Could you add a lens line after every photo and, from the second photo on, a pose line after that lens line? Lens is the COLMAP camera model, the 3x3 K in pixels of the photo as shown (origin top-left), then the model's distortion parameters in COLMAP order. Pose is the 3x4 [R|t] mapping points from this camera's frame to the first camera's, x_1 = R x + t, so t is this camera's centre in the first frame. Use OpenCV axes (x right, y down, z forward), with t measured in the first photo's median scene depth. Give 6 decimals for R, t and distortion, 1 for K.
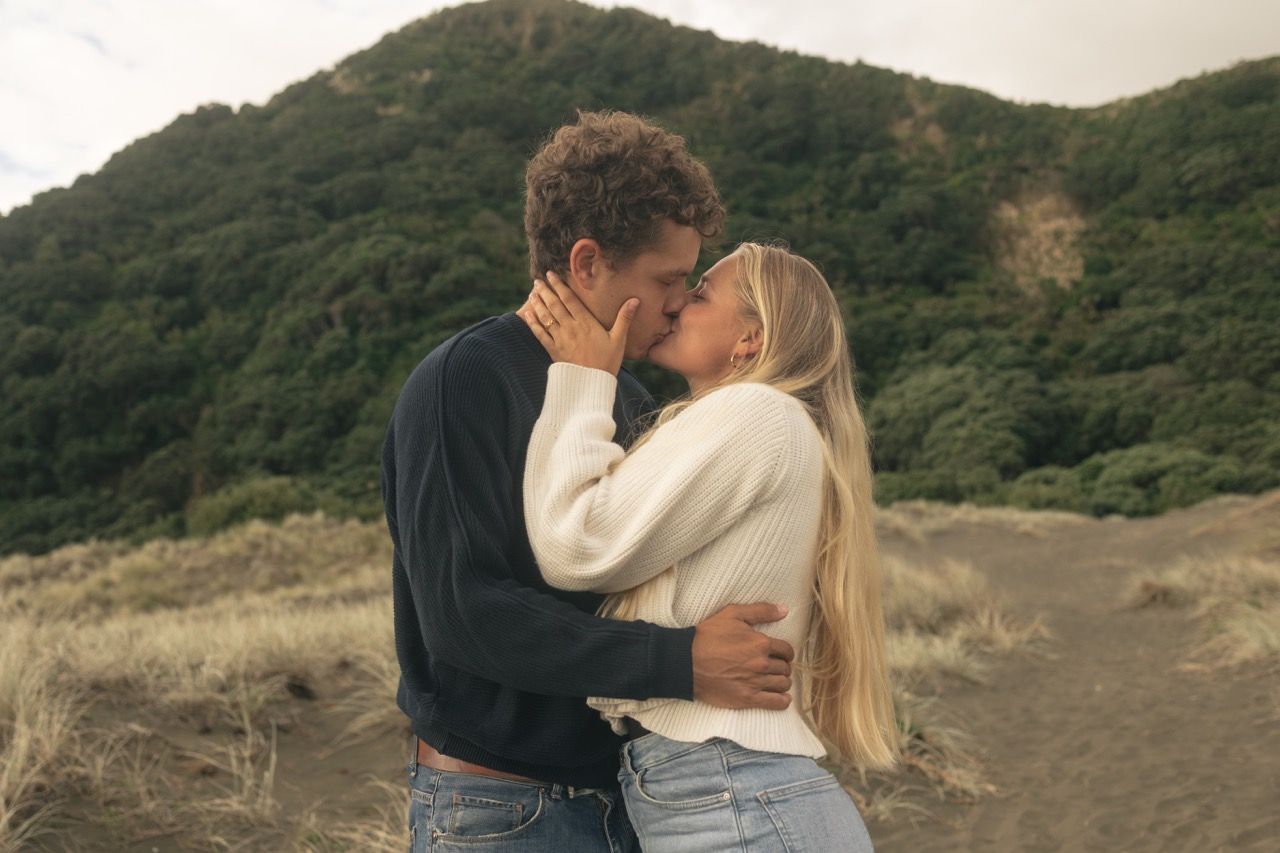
lens RADIAL K [[1375.8, 0, 640.0], [0, 1375.8, 426.5], [0, 0, 1]] dist [0.056994, -0.028863]
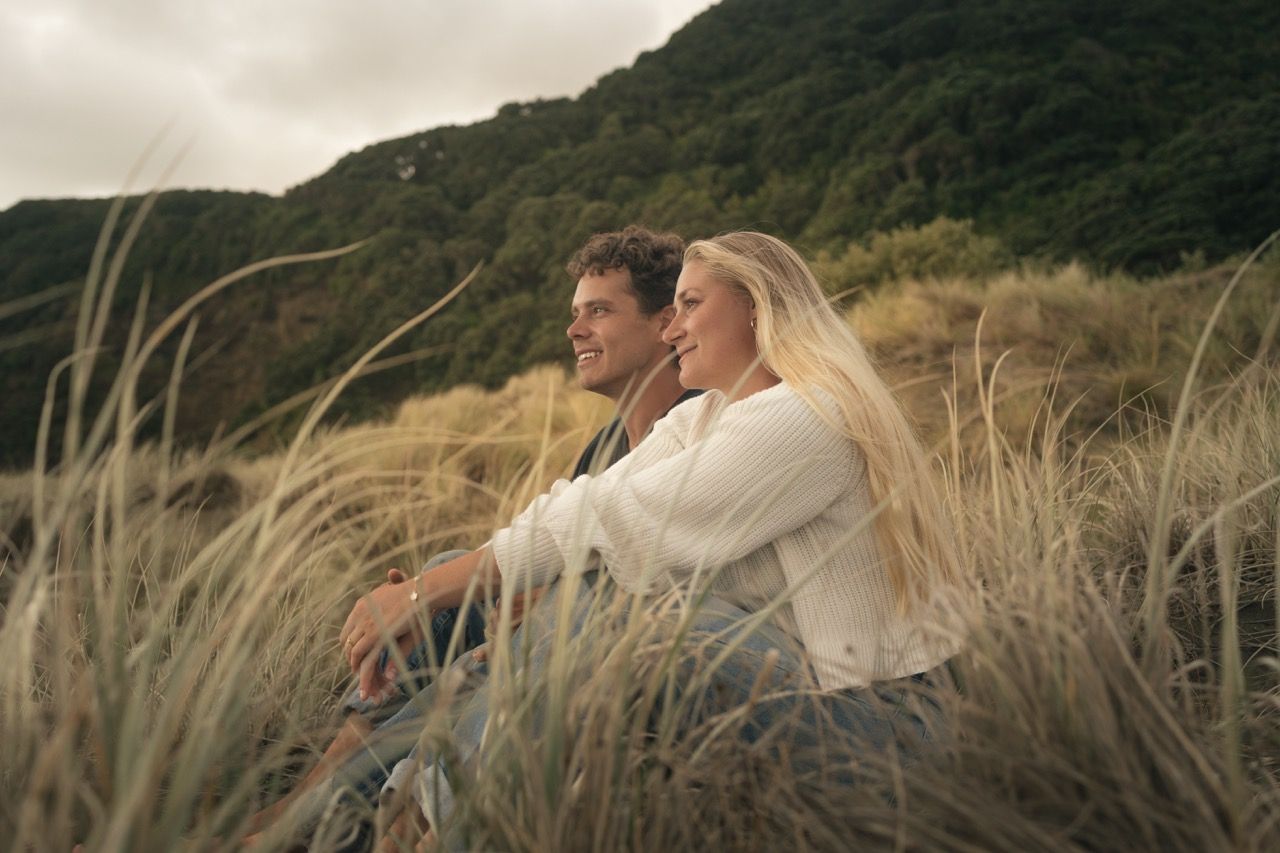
lens RADIAL K [[1375.8, 0, 640.0], [0, 1375.8, 426.5], [0, 0, 1]] dist [0.056994, -0.028863]
pose [[0.923989, 0.012634, -0.382210, -0.040275], [0.016296, 0.997245, 0.072360, 0.015169], [0.382072, -0.073088, 0.921238, 0.119064]]
